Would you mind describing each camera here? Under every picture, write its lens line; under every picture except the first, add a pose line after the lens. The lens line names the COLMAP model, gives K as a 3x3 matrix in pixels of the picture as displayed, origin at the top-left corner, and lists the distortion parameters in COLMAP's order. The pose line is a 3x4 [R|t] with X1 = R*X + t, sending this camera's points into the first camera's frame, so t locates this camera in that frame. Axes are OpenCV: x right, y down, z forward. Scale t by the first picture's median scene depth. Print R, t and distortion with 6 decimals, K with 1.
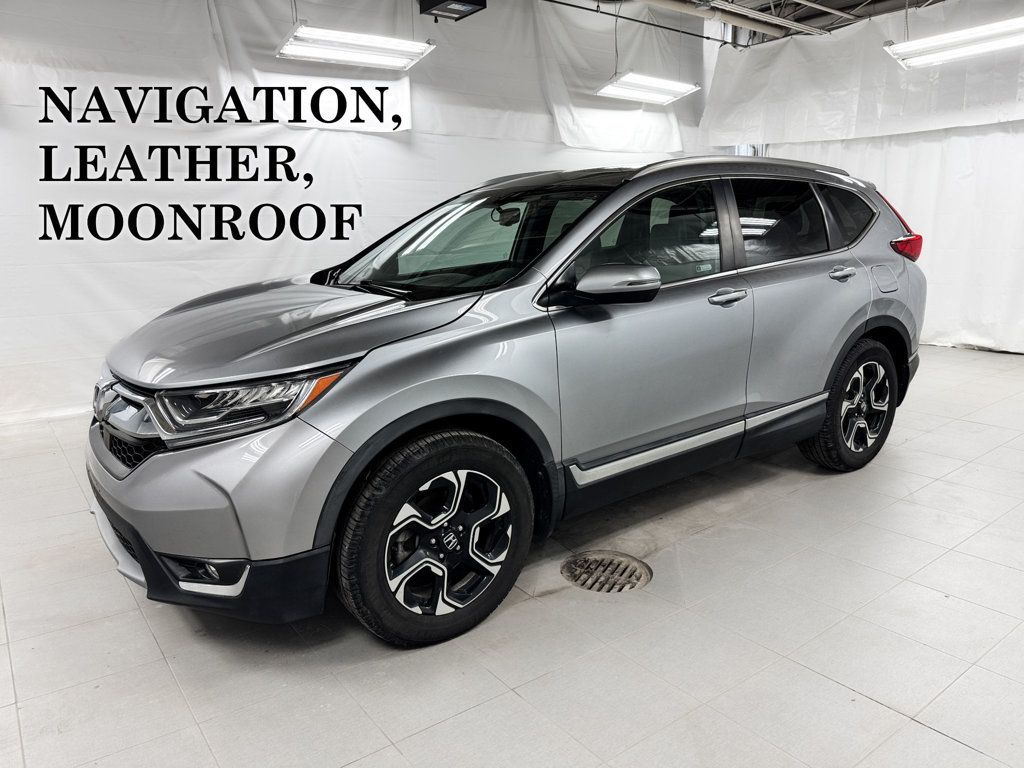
lens RADIAL K [[720.9, 0, 501.4], [0, 720.9, 383.8], [0, 0, 1]] dist [0.033907, -0.040013]
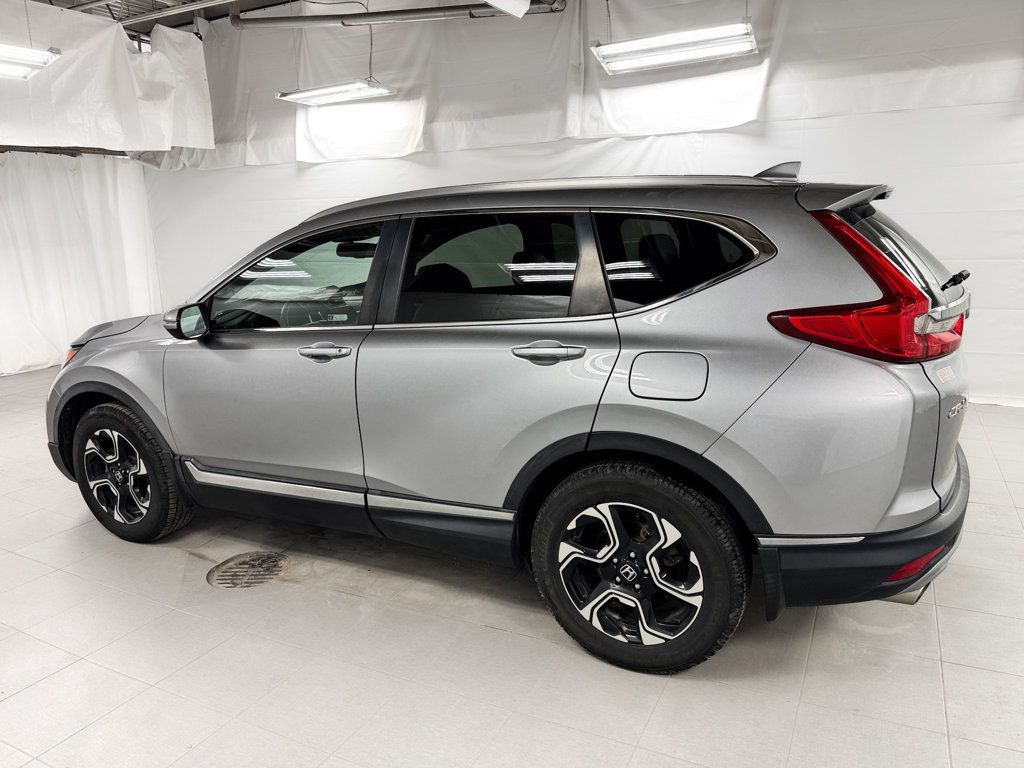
lens RADIAL K [[720.9, 0, 501.7], [0, 720.9, 379.1], [0, 0, 1]] dist [0.033907, -0.040013]
pose [[0.438329, 0.193695, -0.877696, 1.173171], [-0.167111, 0.977040, 0.132162, -0.233845], [0.883143, 0.088742, 0.460633, 0.744408]]
